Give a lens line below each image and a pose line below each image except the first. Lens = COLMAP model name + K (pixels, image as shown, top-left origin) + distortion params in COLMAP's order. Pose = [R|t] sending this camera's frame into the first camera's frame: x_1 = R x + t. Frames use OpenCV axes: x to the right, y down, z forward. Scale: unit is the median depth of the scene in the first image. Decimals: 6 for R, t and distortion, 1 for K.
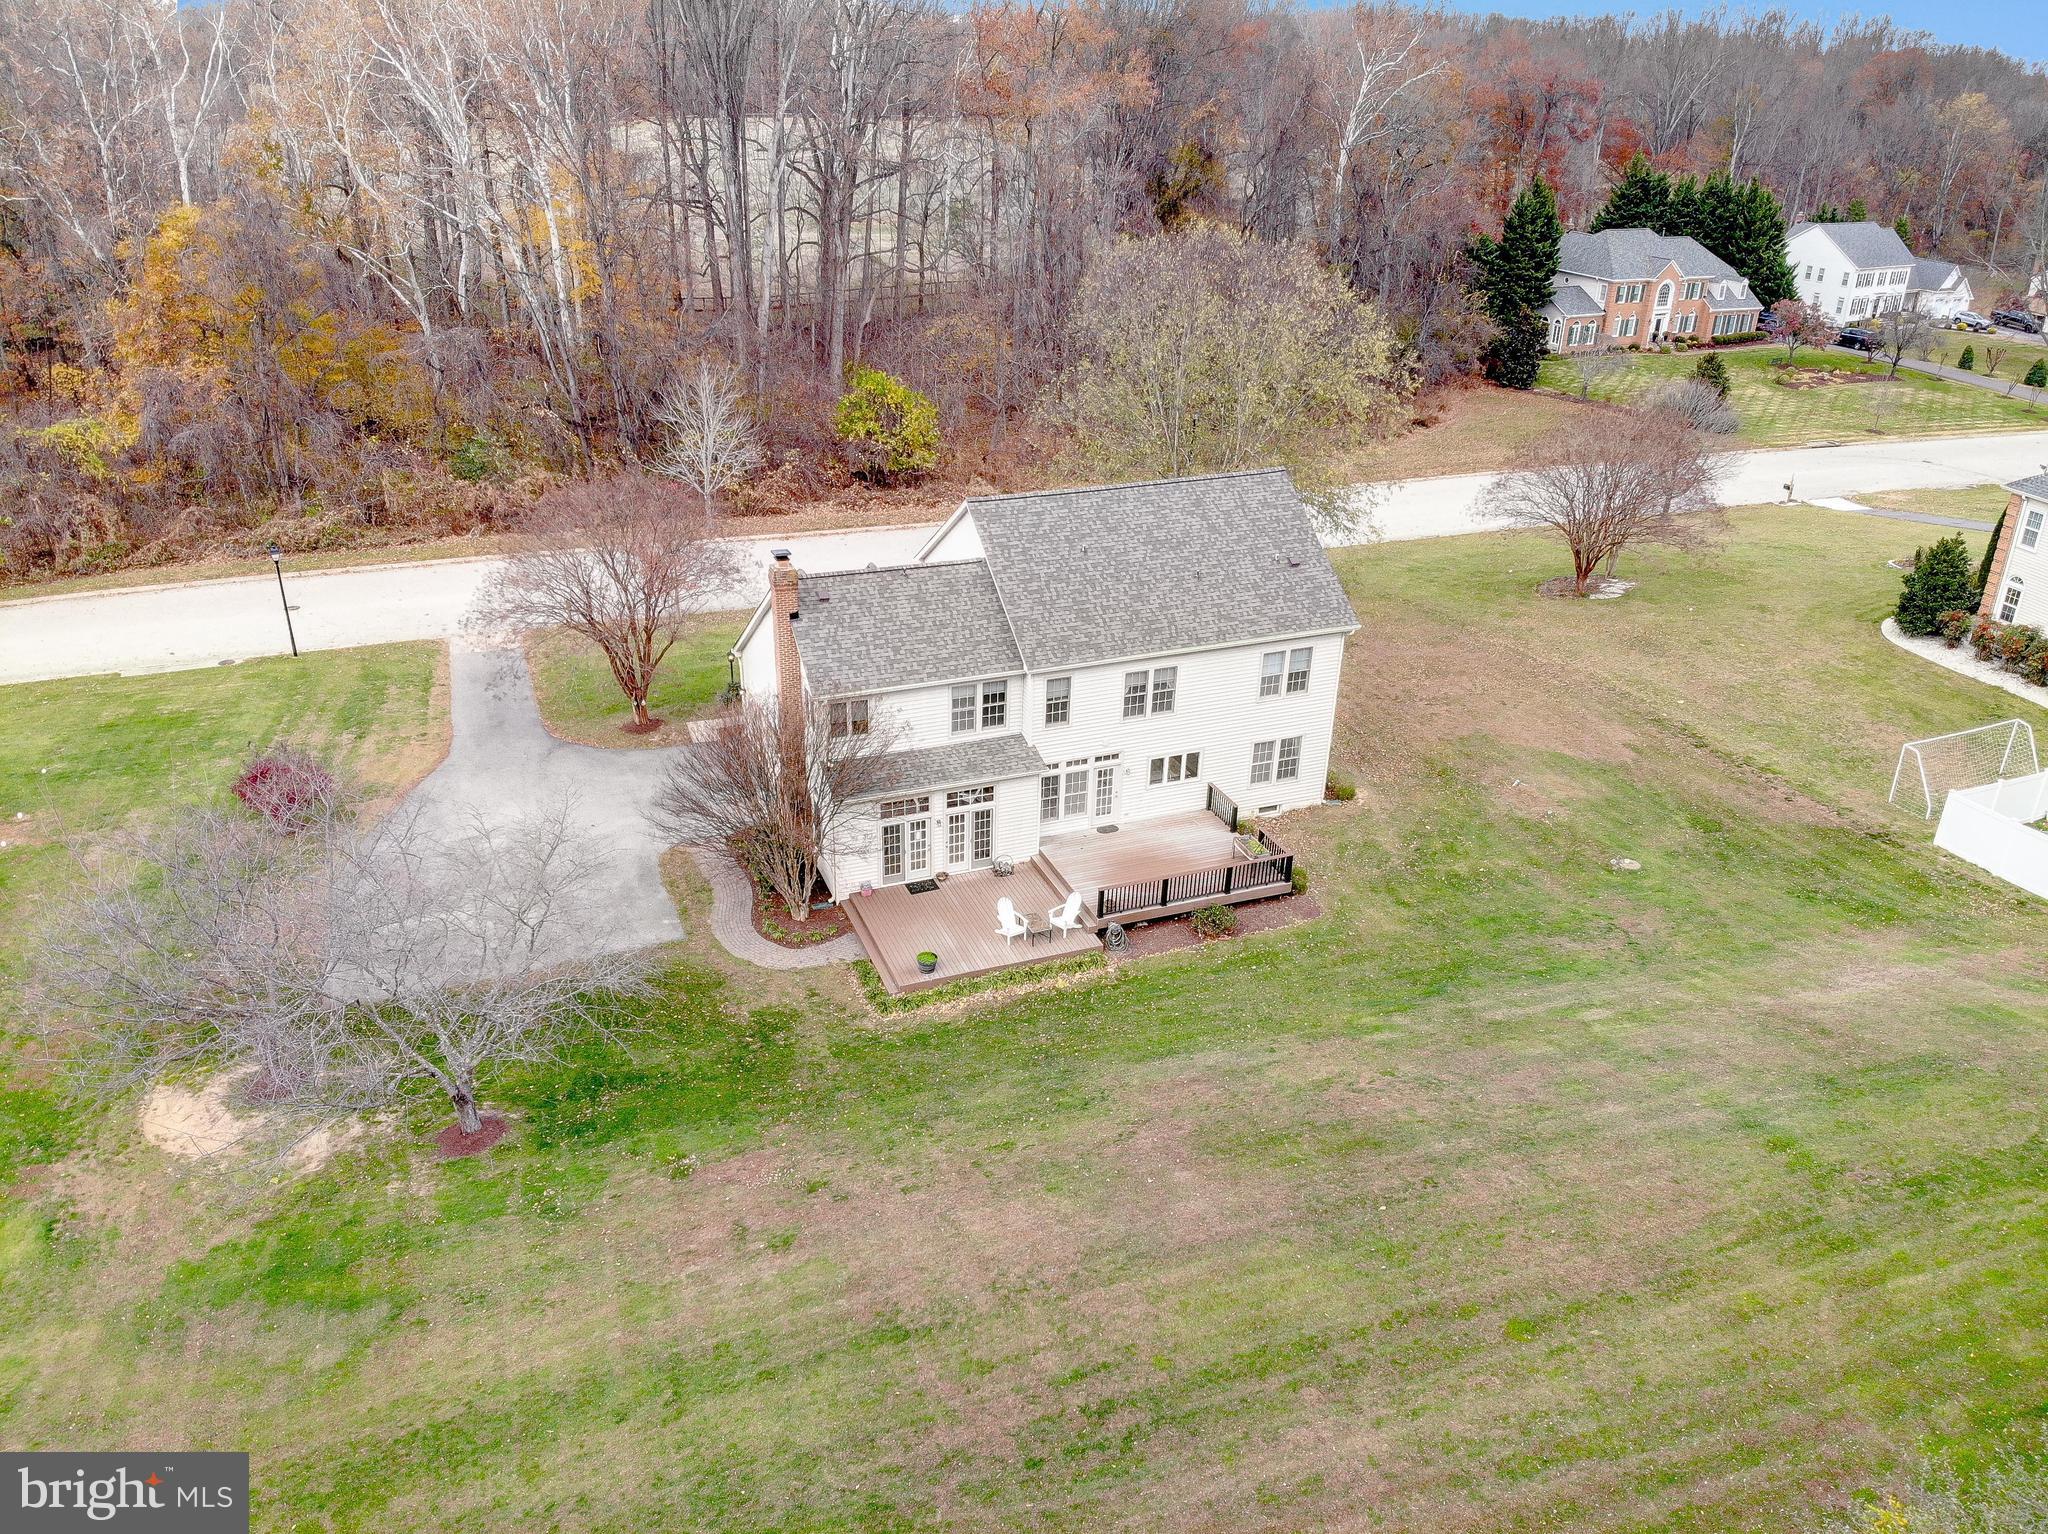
lens RADIAL K [[1463.5, 0, 977.4], [0, 1463.5, 757.3], [0, 0, 1]] dist [0.180517, -0.366351]
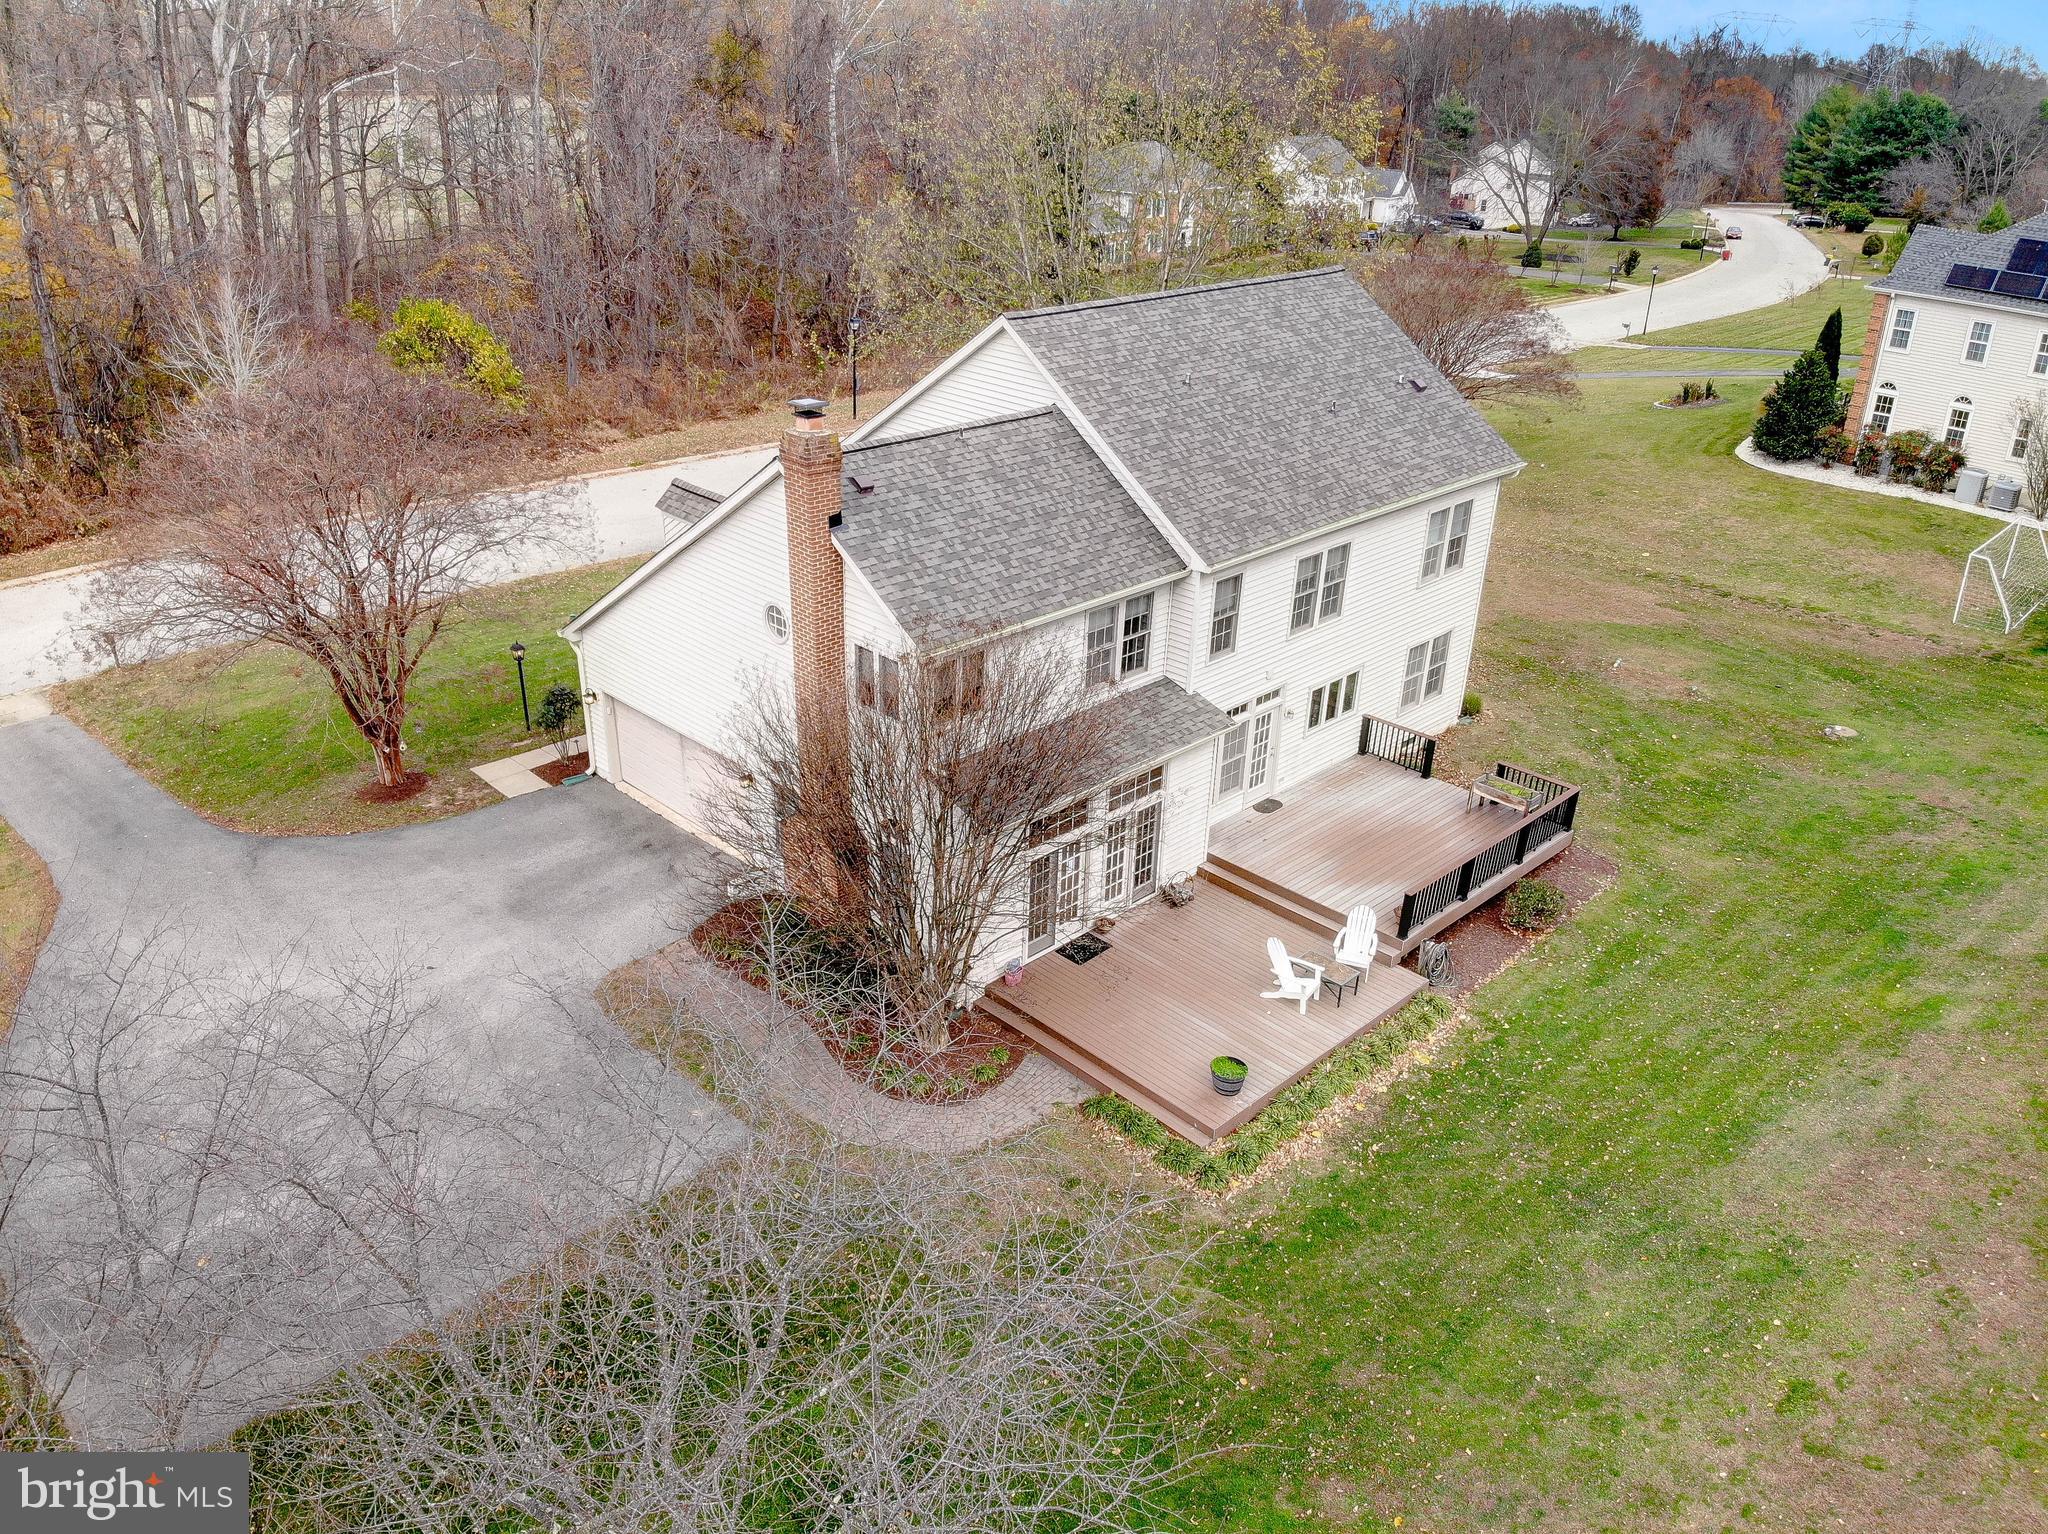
lens RADIAL K [[1463.5, 0, 977.4], [0, 1463.5, 757.3], [0, 0, 1]] dist [0.180517, -0.366351]
pose [[0.914859, -0.165130, 0.368464, -0.282413], [0.166213, 0.985662, 0.029042, -0.014110], [-0.367976, 0.034674, 0.929188, 0.444489]]
